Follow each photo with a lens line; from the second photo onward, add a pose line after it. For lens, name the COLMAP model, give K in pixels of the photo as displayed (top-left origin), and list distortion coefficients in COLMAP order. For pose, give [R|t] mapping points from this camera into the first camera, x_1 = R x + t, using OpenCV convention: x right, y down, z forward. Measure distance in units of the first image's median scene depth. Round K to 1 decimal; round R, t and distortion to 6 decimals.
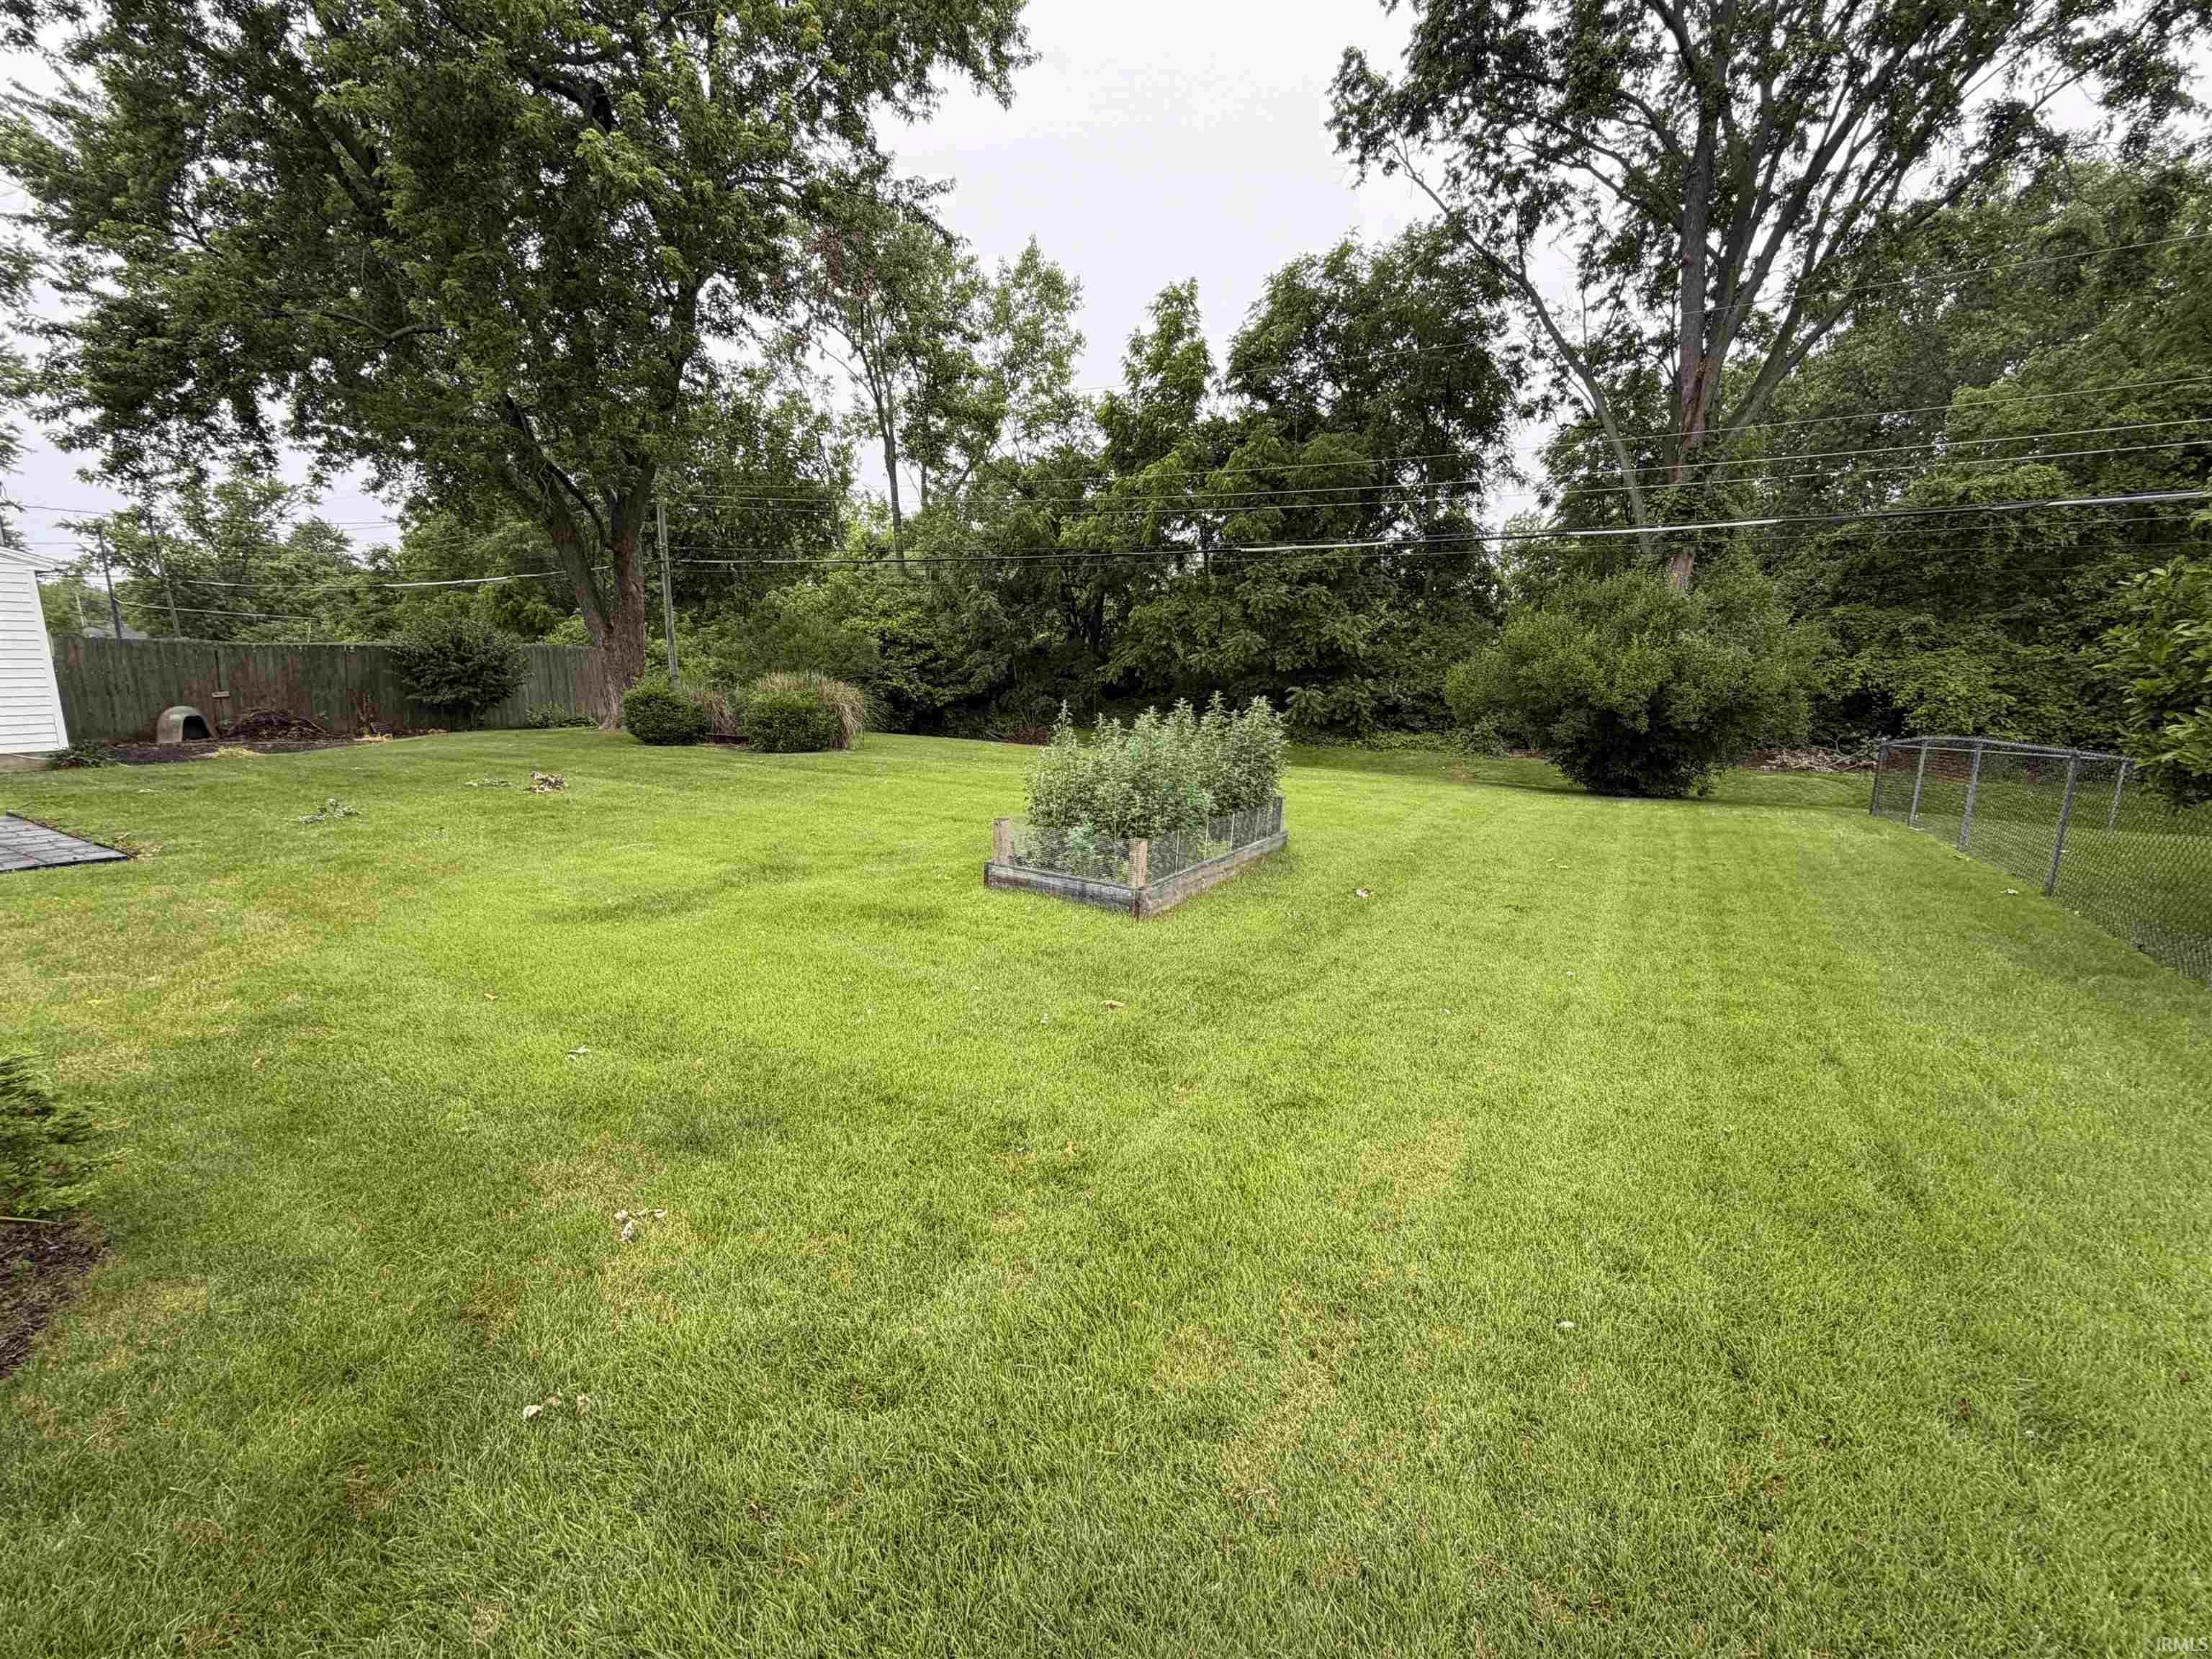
lens RADIAL K [[878.9, 0, 1094.9], [0, 878.9, 821.9], [0, 0, 1]] dist [-0.000990, 0.000300]
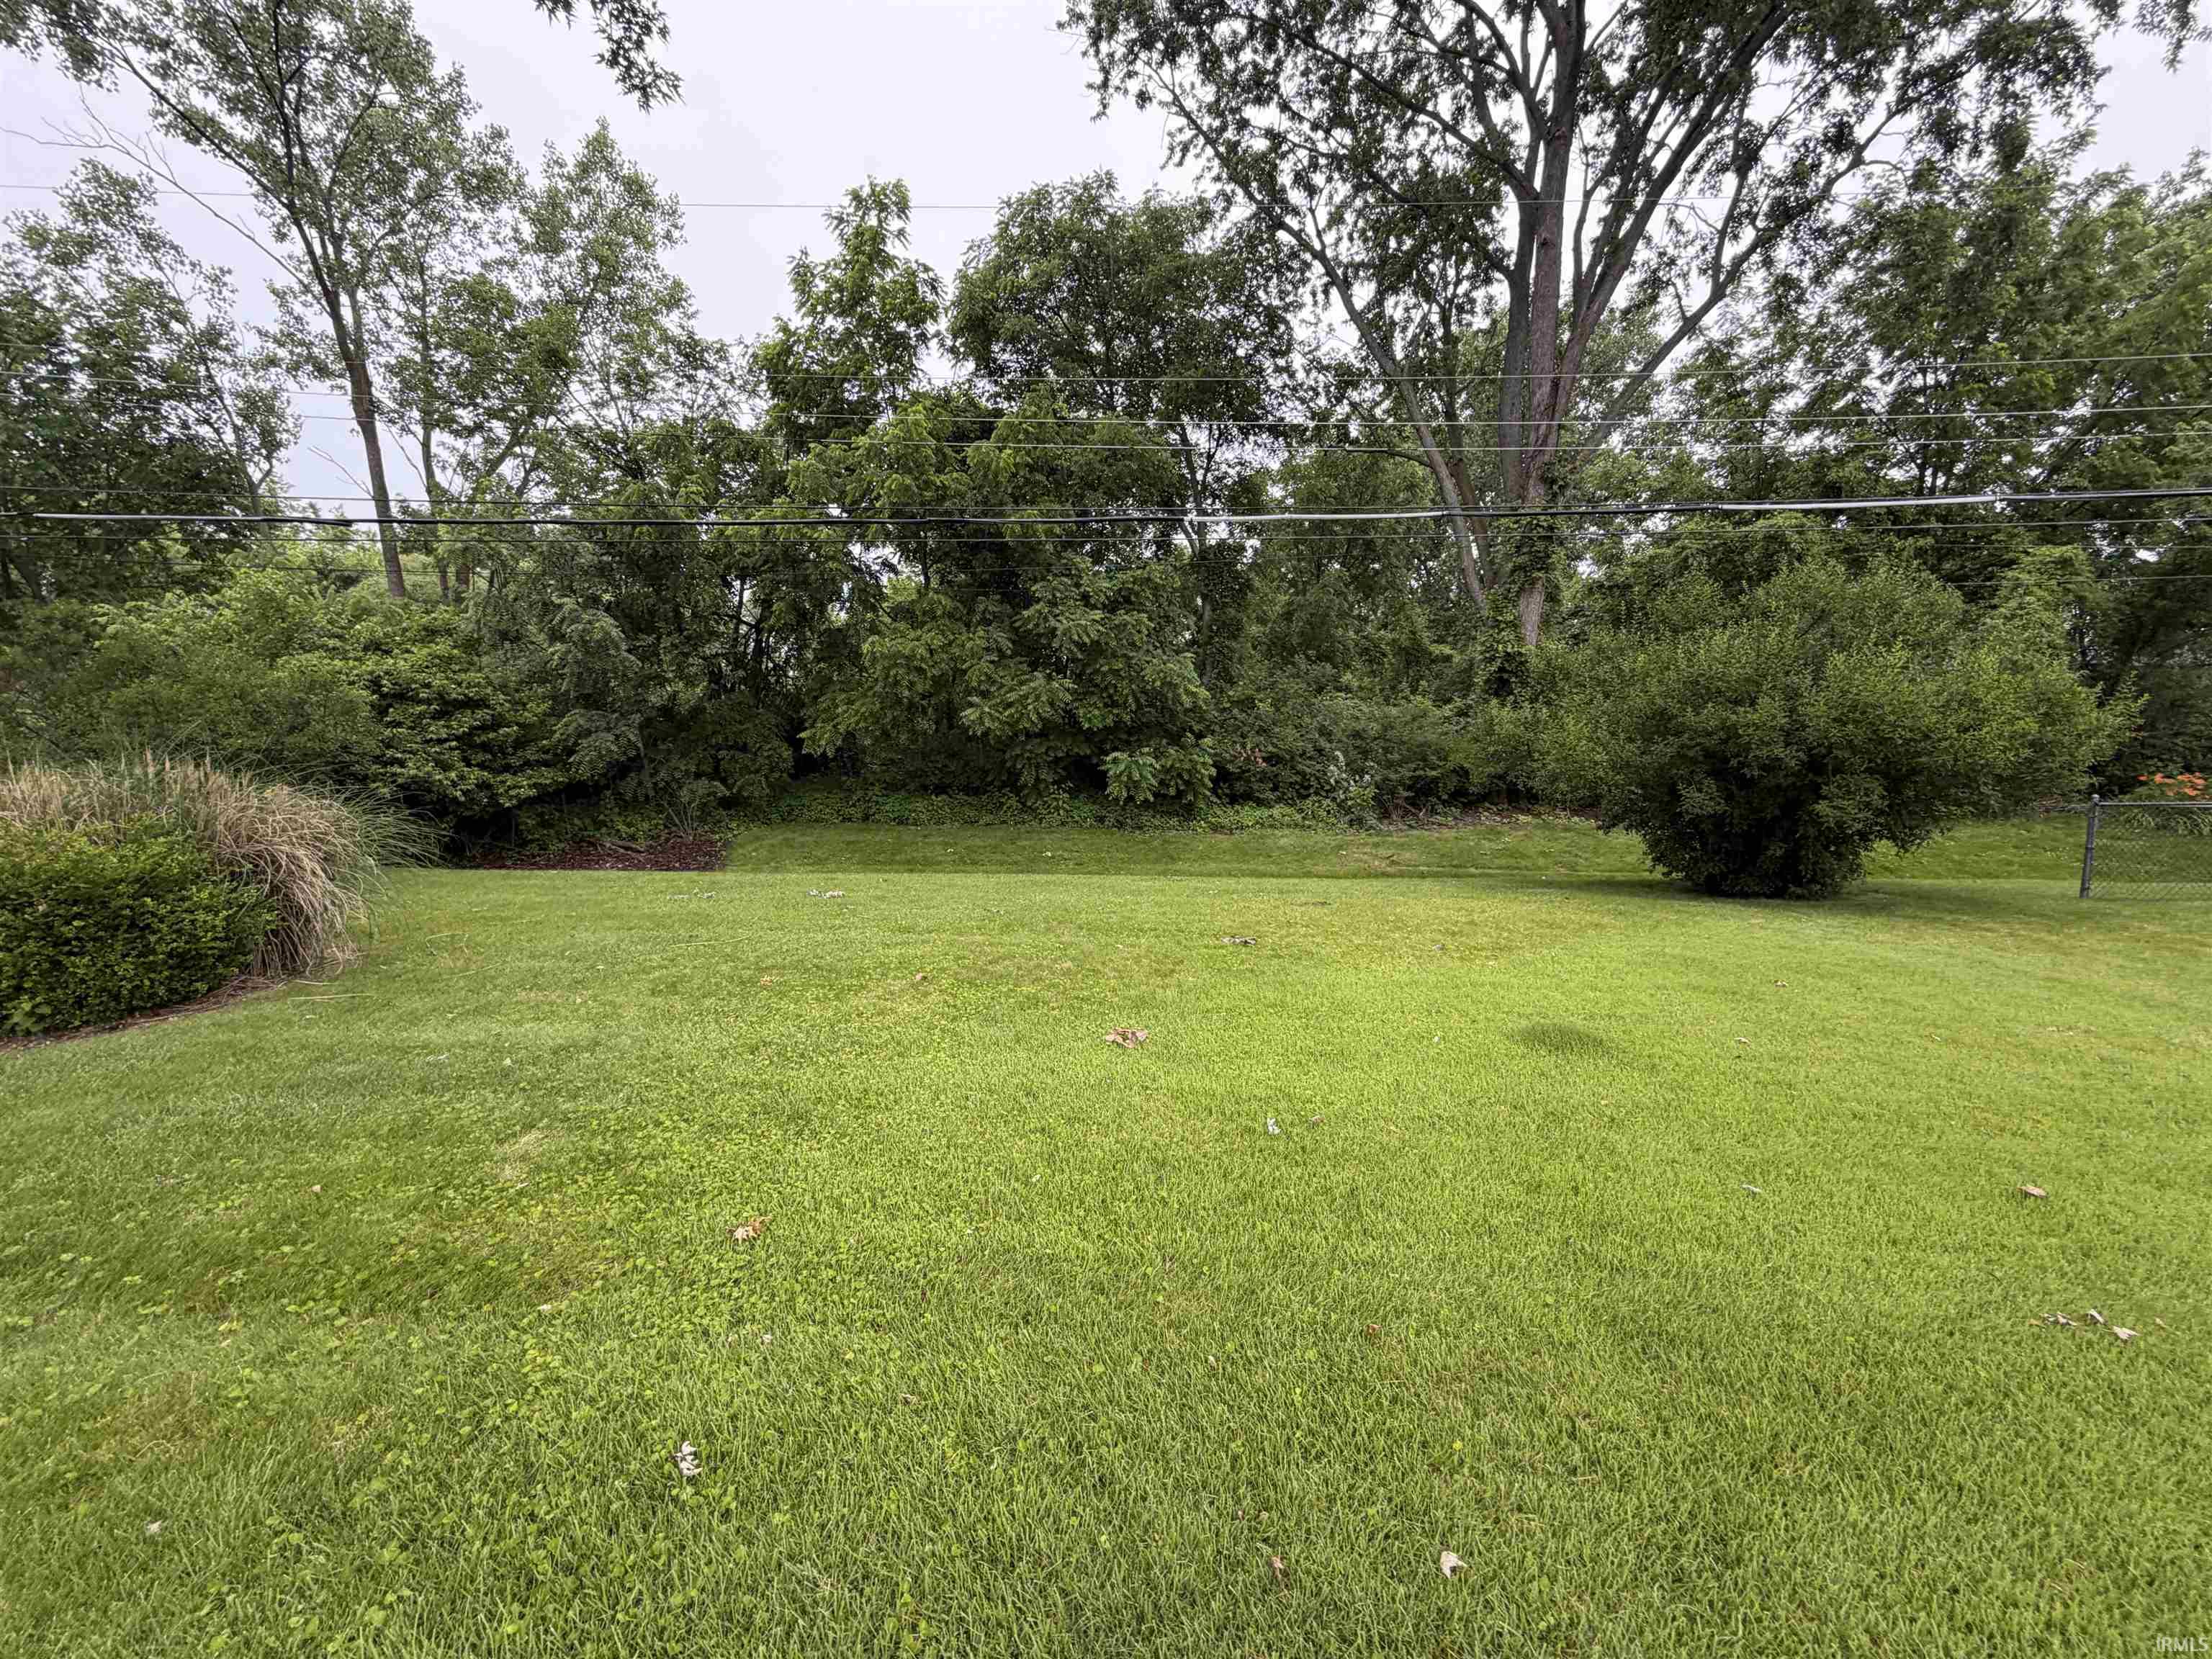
lens RADIAL K [[878.9, 0, 1095.8], [0, 878.9, 827.6], [0, 0, 1]] dist [-0.000990, 0.000300]
pose [[0.892054, -0.073647, 0.445888, -0.089272], [0.101904, 0.994002, -0.039693, -0.054624], [-0.440290, 0.080846, 0.894208, 0.311291]]
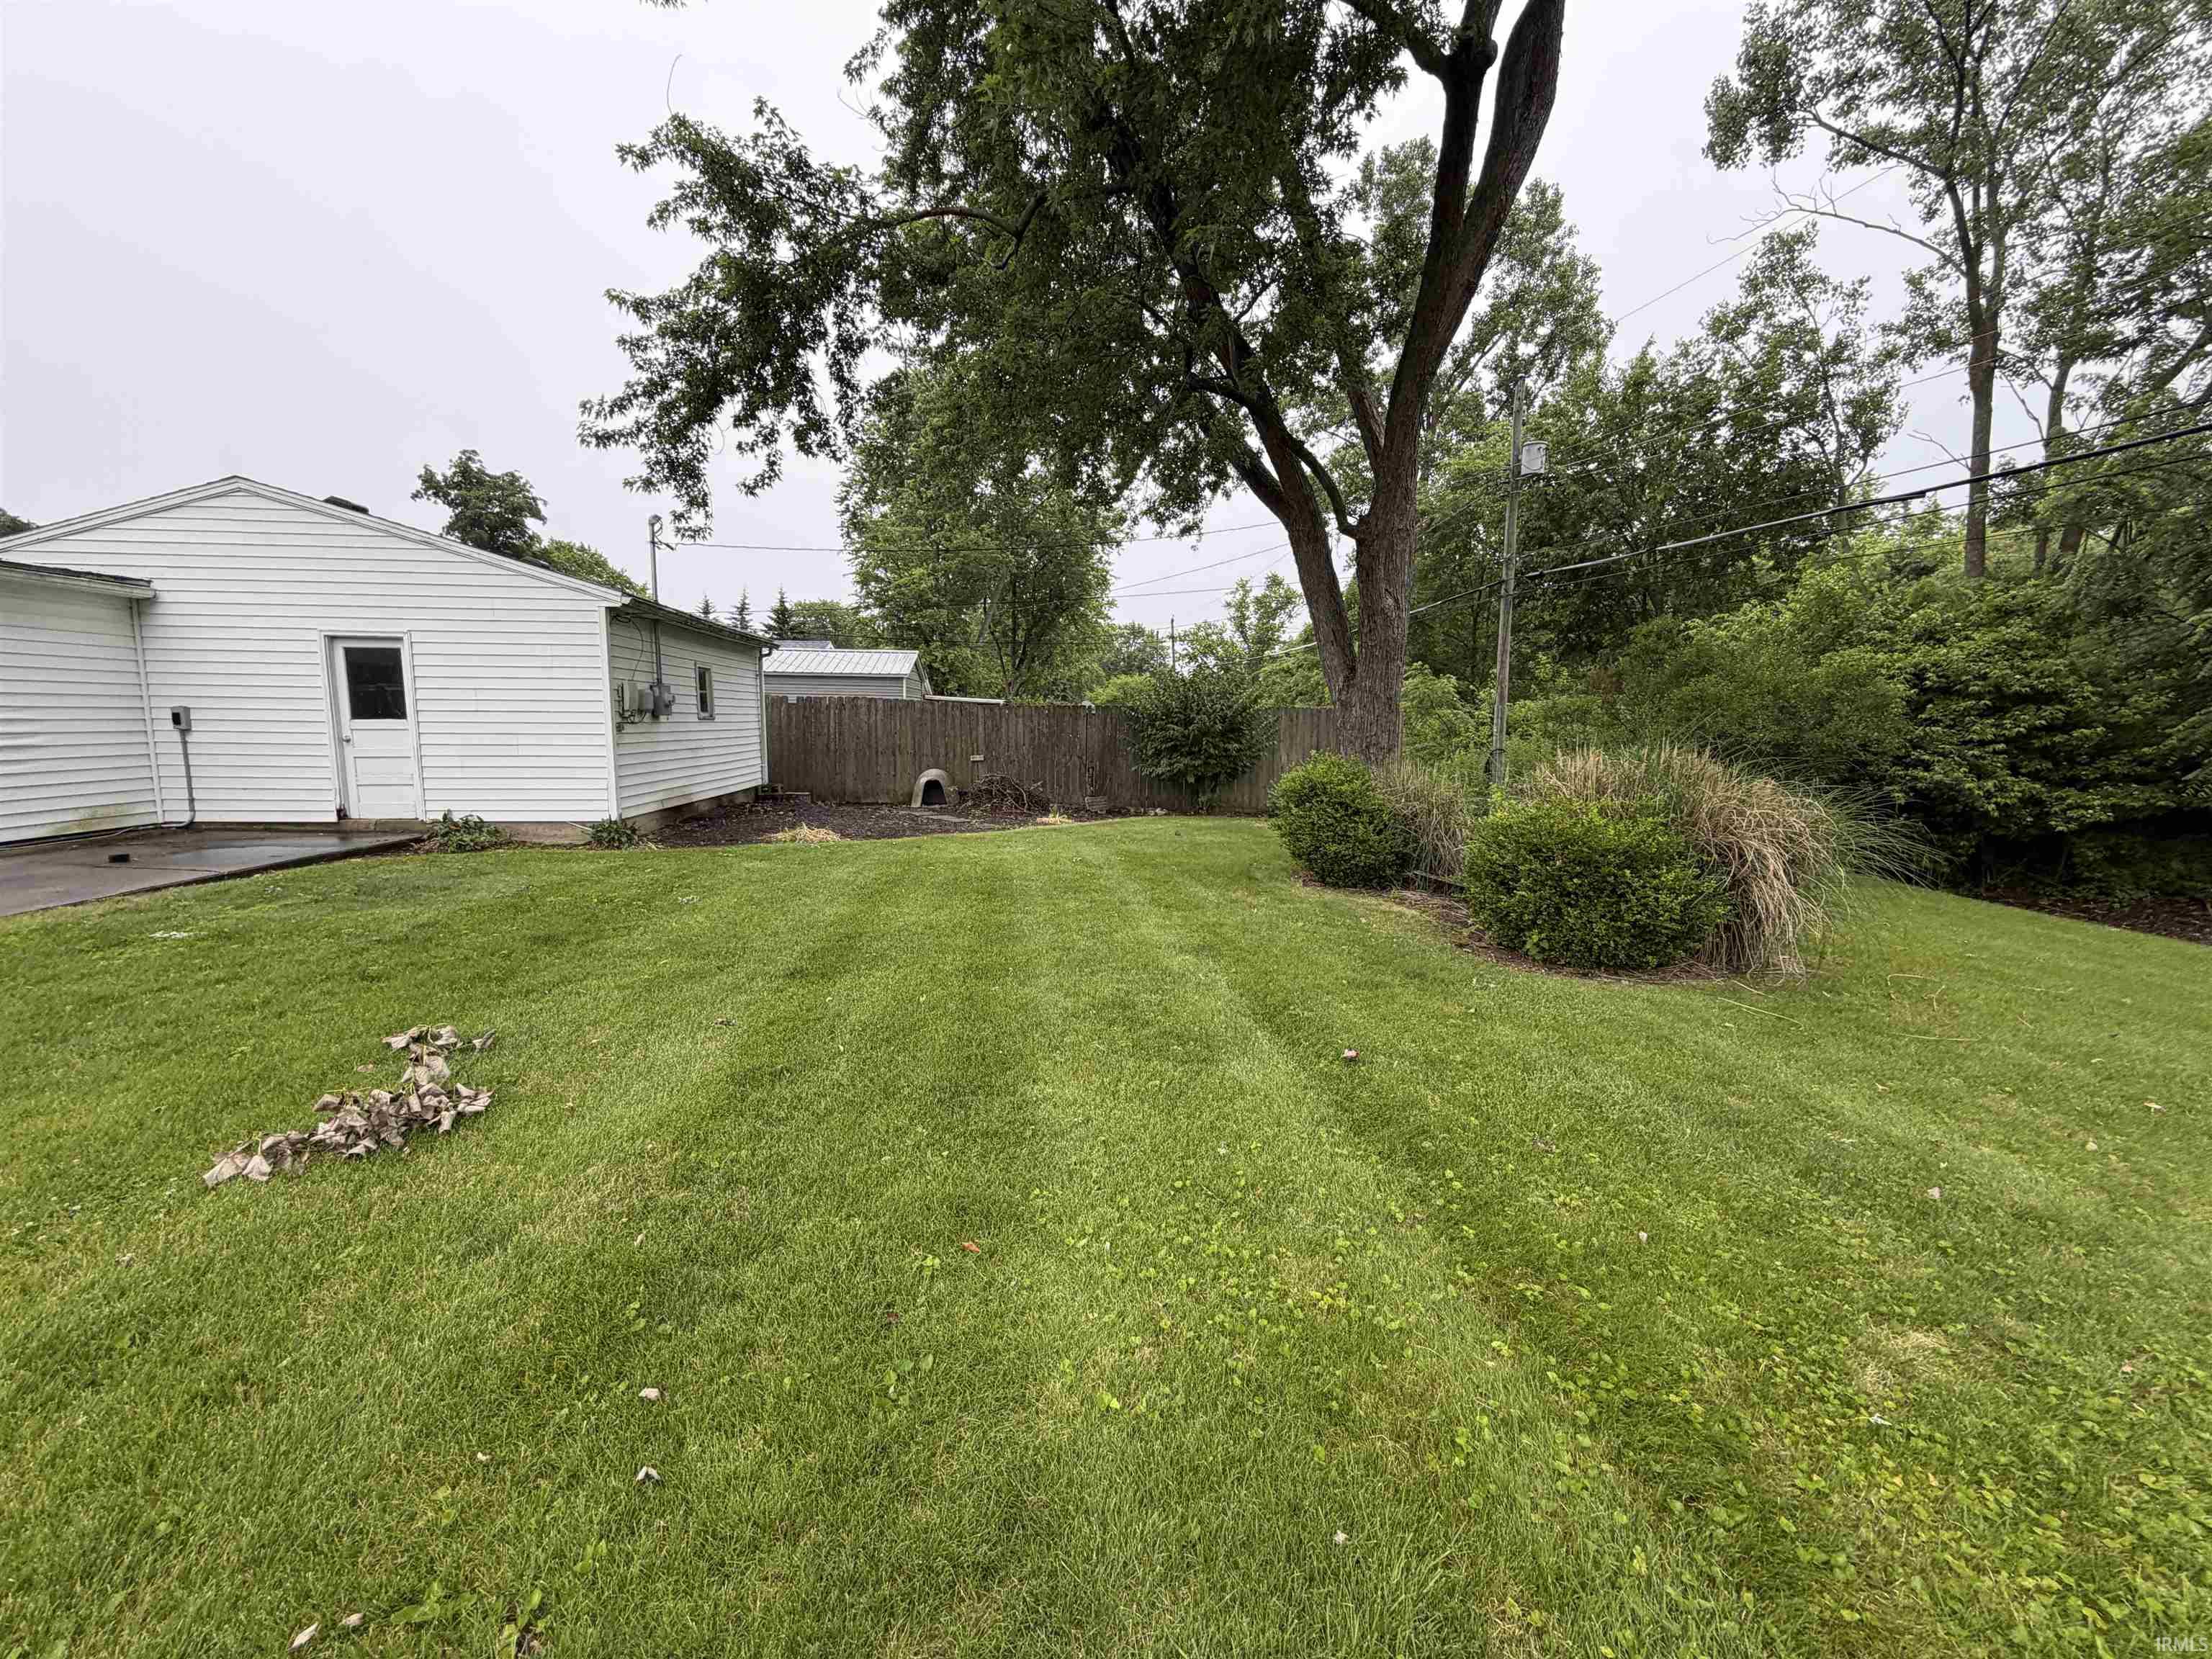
lens RADIAL K [[878.9, 0, 1095.7], [0, 878.9, 828.2], [0, 0, 1]] dist [-0.000990, 0.000300]
pose [[0.568359, 0.096417, -0.817112, -0.090265], [-0.156036, 0.987719, 0.008015, -0.059074], [0.807849, 0.122943, 0.576424, 0.343548]]
